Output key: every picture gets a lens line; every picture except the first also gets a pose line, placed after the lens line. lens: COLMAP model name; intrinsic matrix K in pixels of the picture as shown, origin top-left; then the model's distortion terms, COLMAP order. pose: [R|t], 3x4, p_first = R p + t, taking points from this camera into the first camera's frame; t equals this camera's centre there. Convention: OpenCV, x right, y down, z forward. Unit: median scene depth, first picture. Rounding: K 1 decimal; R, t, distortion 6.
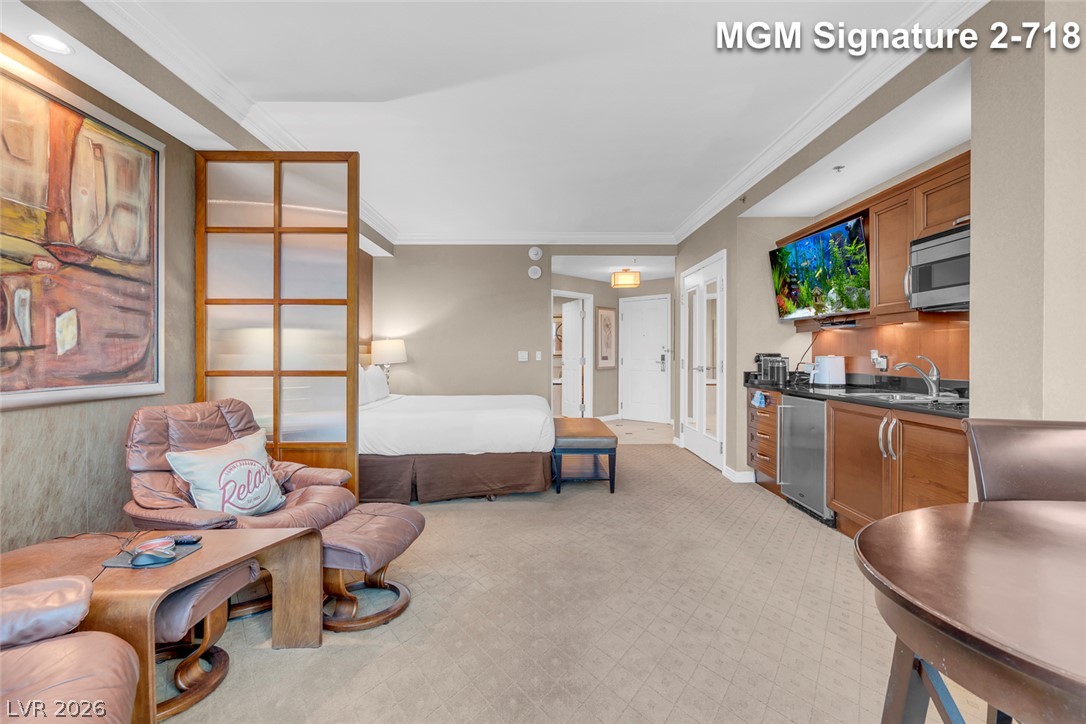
lens RADIAL K [[503.5, 0, 550.4], [0, 503.5, 355.4], [0, 0, 1]] dist [-0.005180, 0.002975]
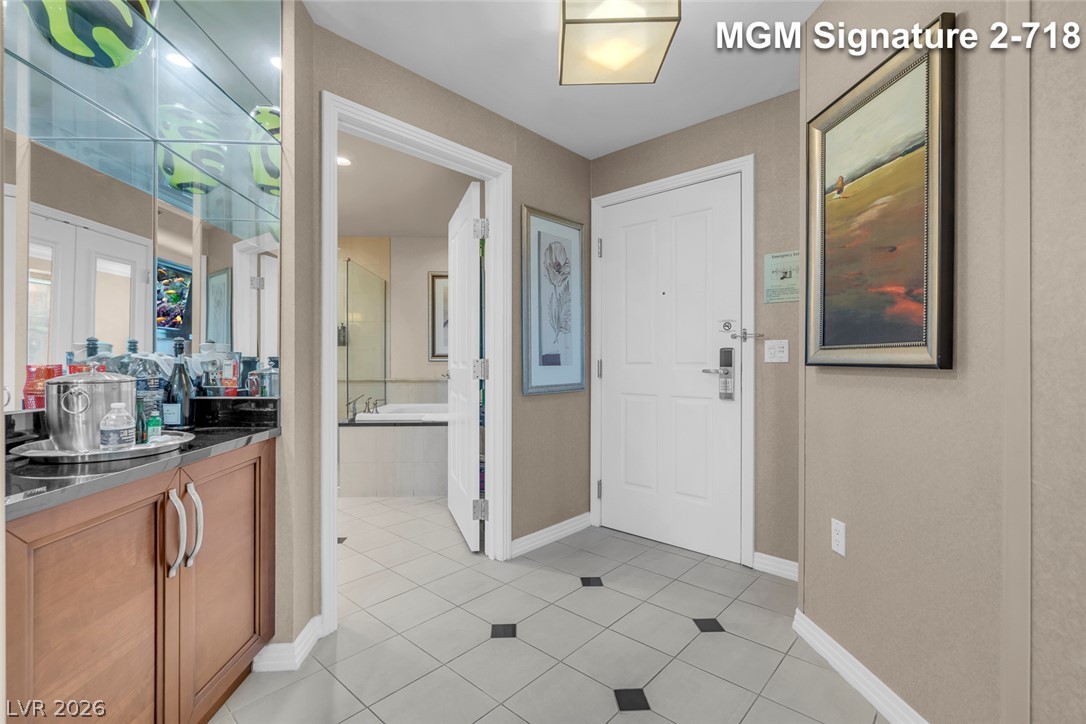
lens RADIAL K [[503.5, 0, 545.5], [0, 503.5, 358.1], [0, 0, 1]] dist [-0.005180, 0.002975]
pose [[0.999258, -0.001686, 0.038491, 0.196936], [0.001913, 0.999981, -0.005881, 0.013489], [-0.038481, 0.005950, 0.999242, 1.412002]]
